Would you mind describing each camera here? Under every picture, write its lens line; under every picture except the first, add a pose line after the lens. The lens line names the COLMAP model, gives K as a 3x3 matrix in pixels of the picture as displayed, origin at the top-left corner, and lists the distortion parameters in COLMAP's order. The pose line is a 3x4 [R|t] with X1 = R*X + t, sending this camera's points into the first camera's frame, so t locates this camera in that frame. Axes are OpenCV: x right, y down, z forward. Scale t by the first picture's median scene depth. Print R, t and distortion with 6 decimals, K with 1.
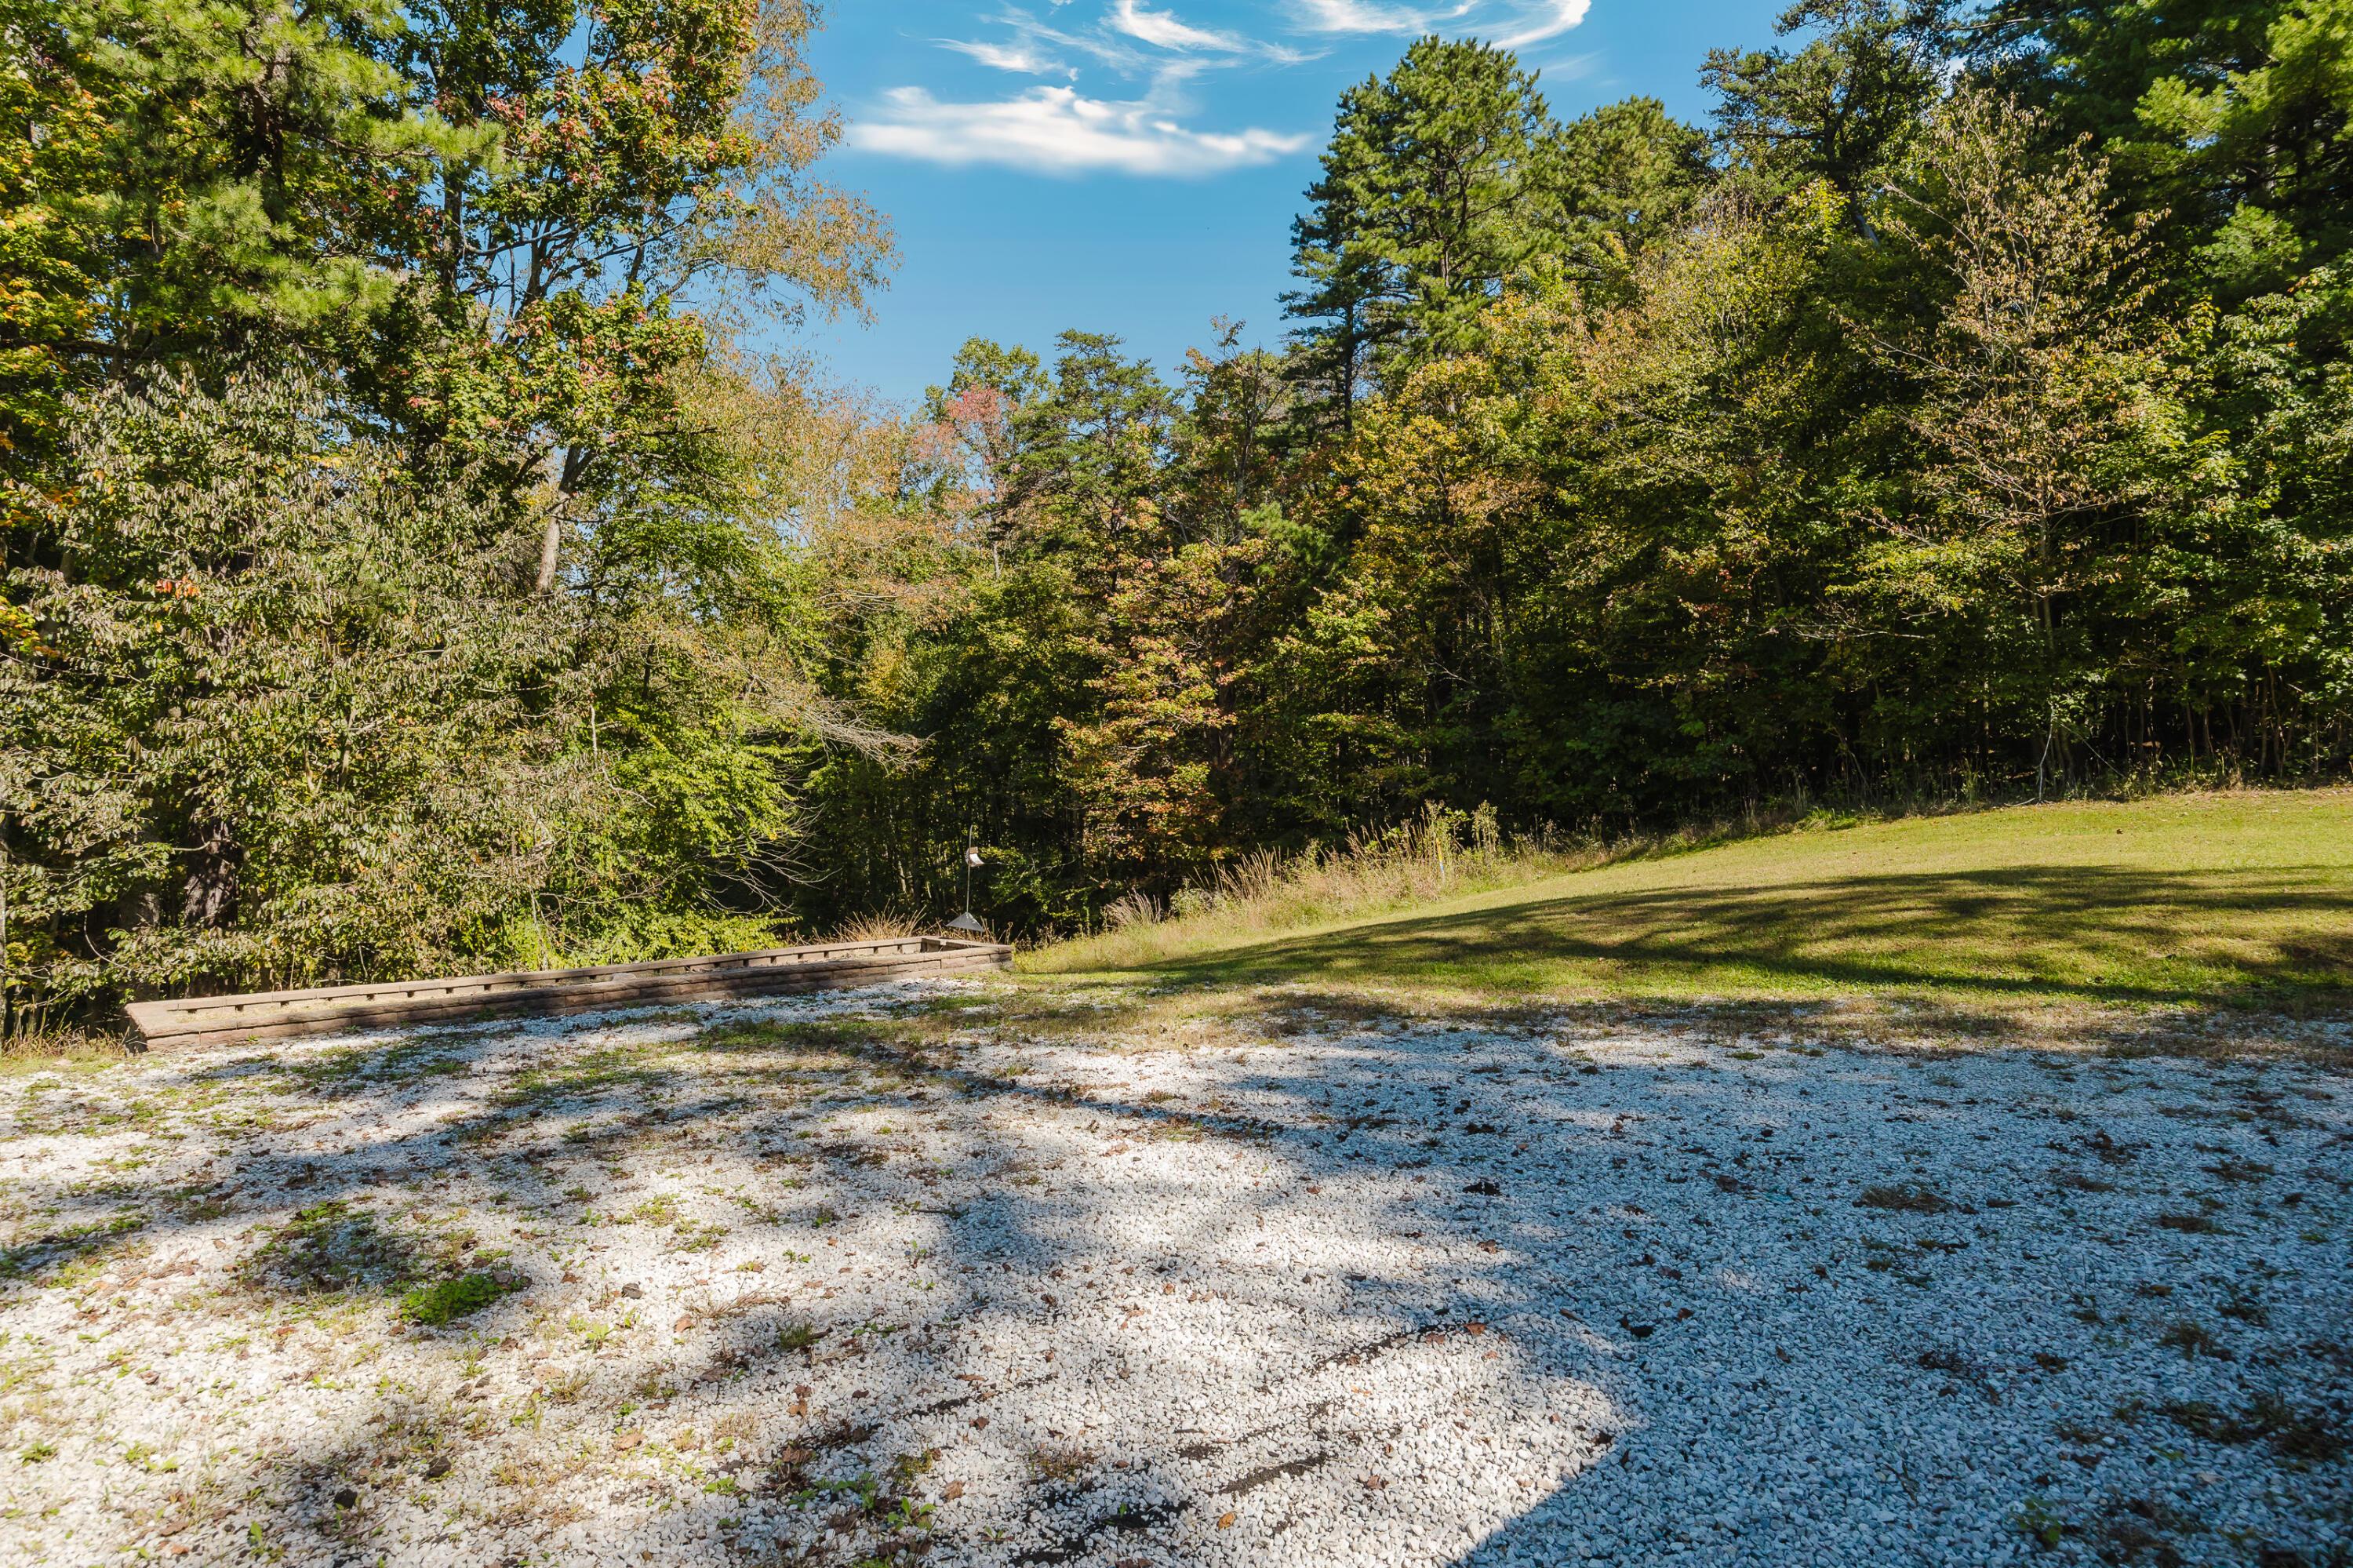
lens RADIAL K [[1304.1, 0, 1176.5], [0, 1304.1, 784.0], [0, 0, 1]] dist [0.000174, -0.000132]
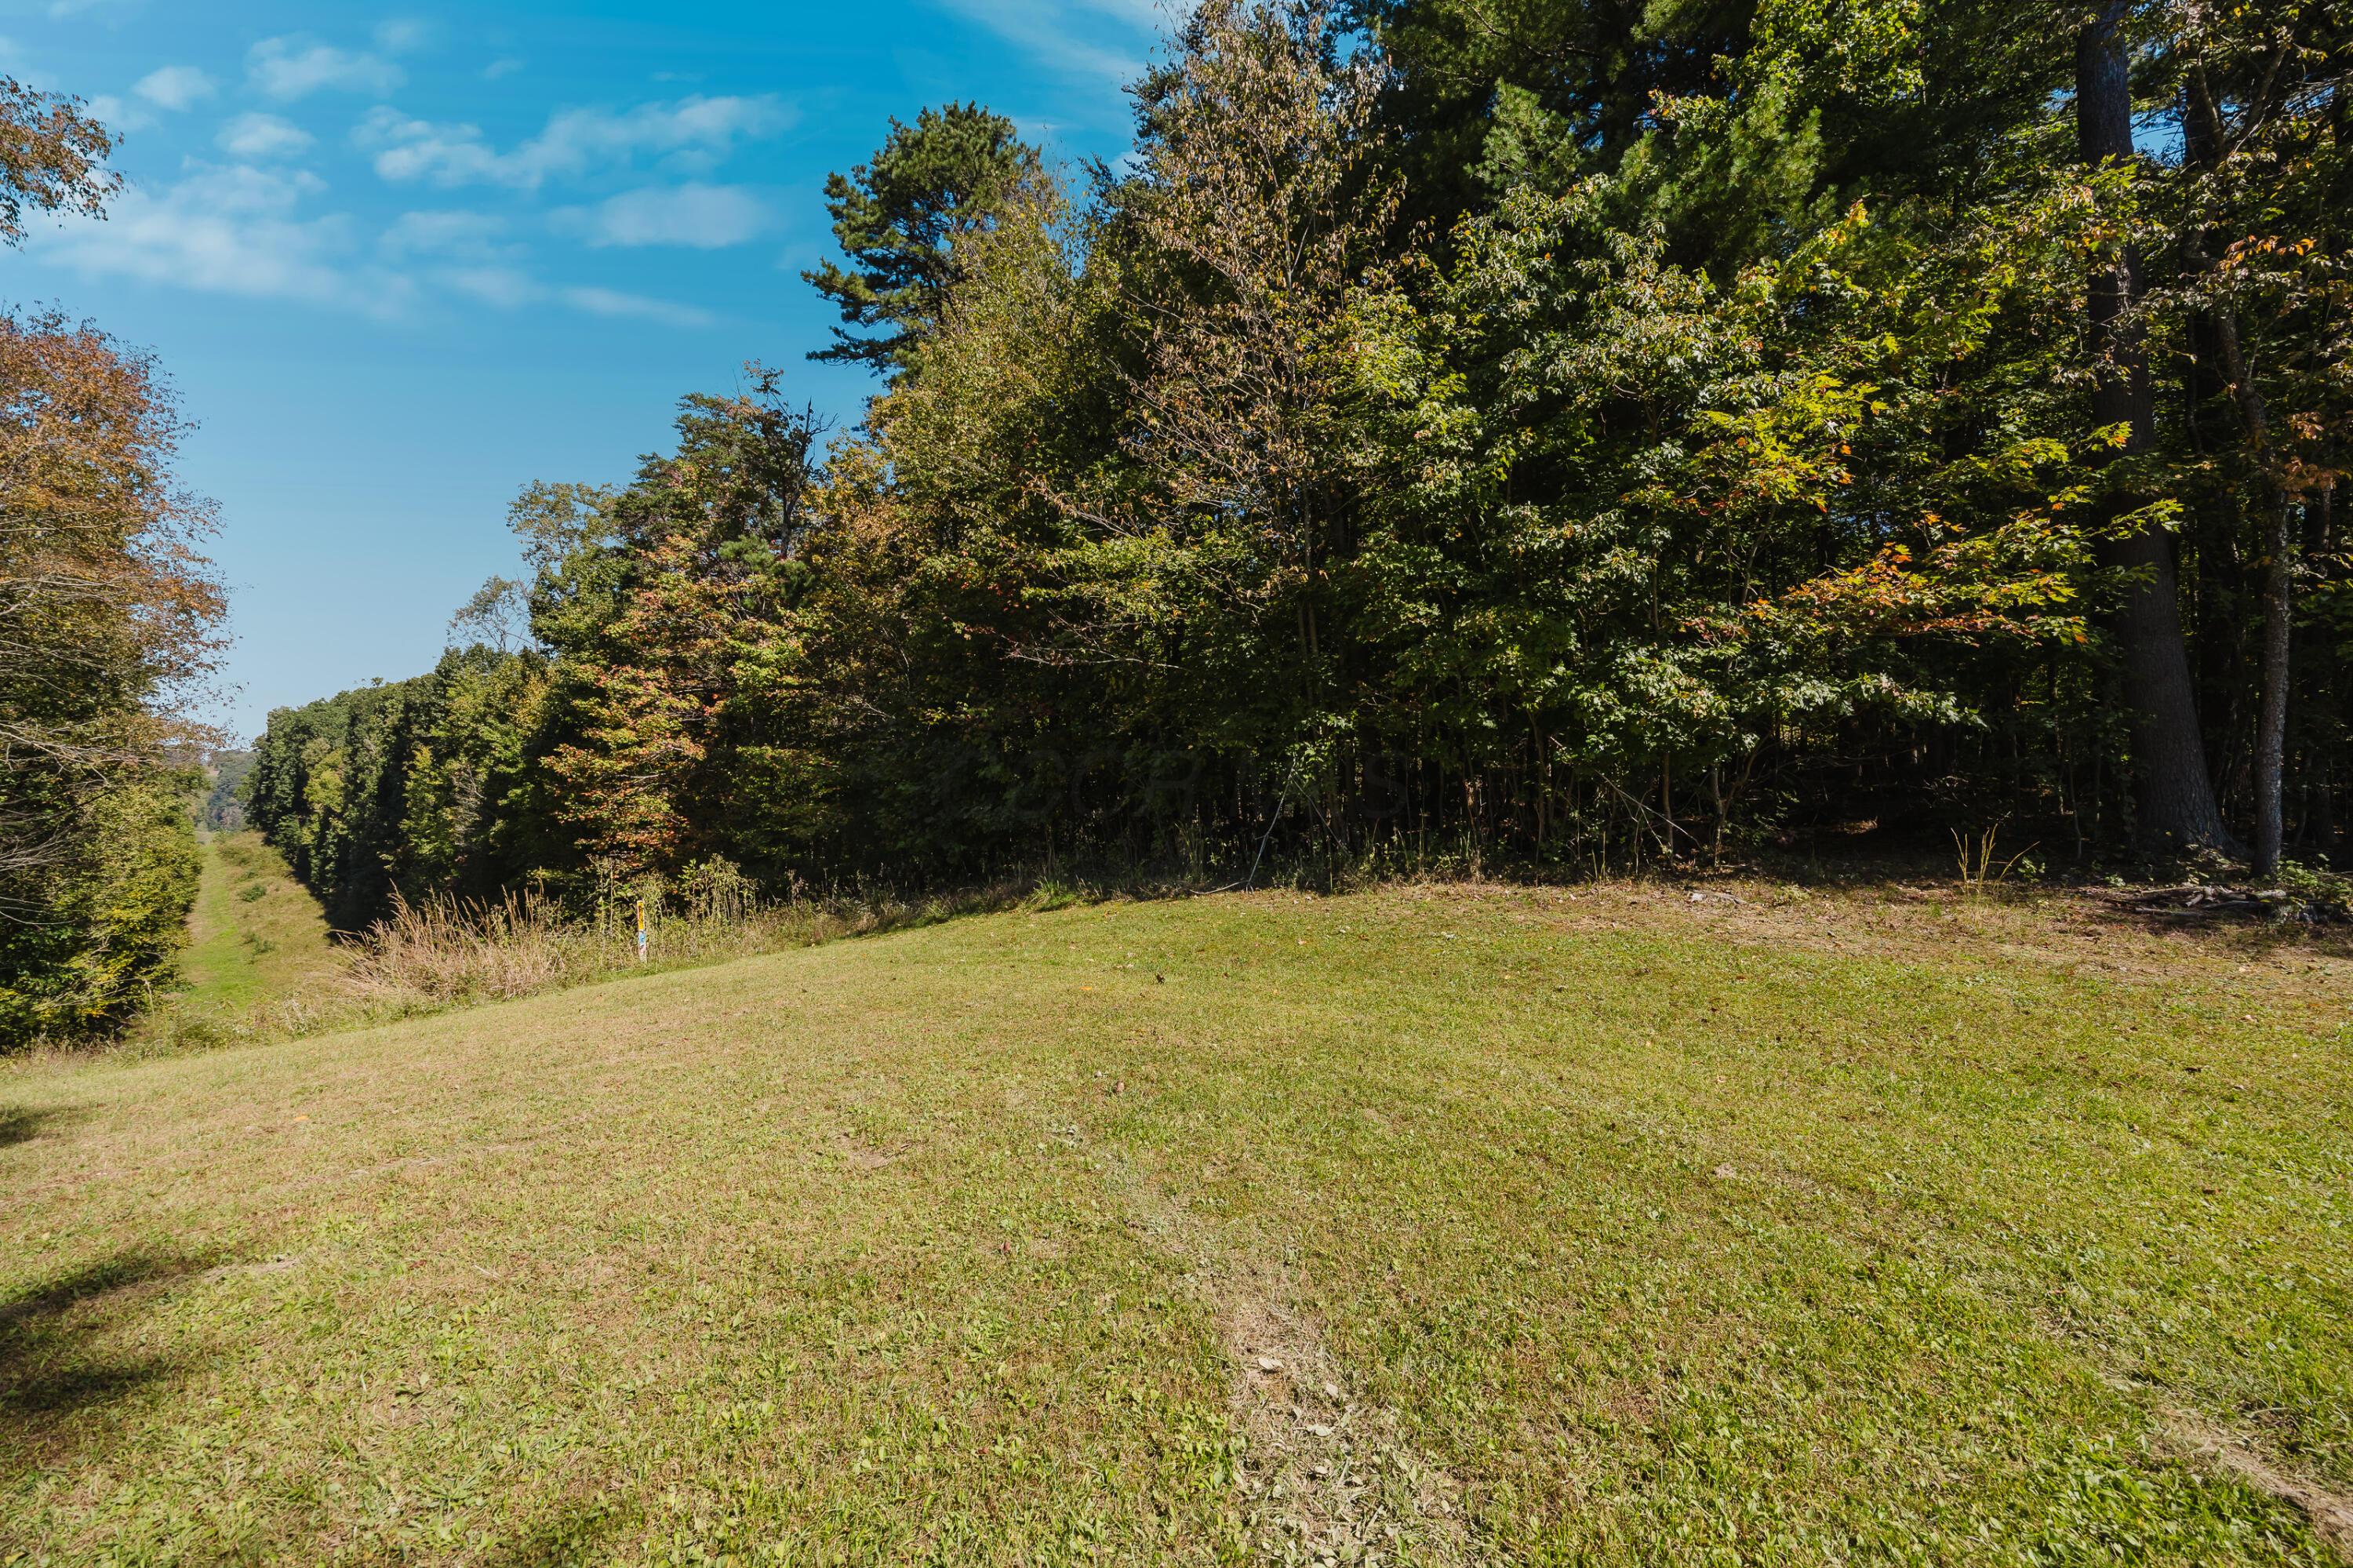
lens RADIAL K [[890.7, 0, 1176.5], [0, 890.7, 784.0], [0, 0, 1]] dist [-0.005056, -0.000064]
pose [[0.993662, 0.026731, 0.109188, 0.587646], [-0.024519, 0.999467, -0.021550, -0.034114], [-0.109706, 0.018736, 0.993787, 0.527862]]
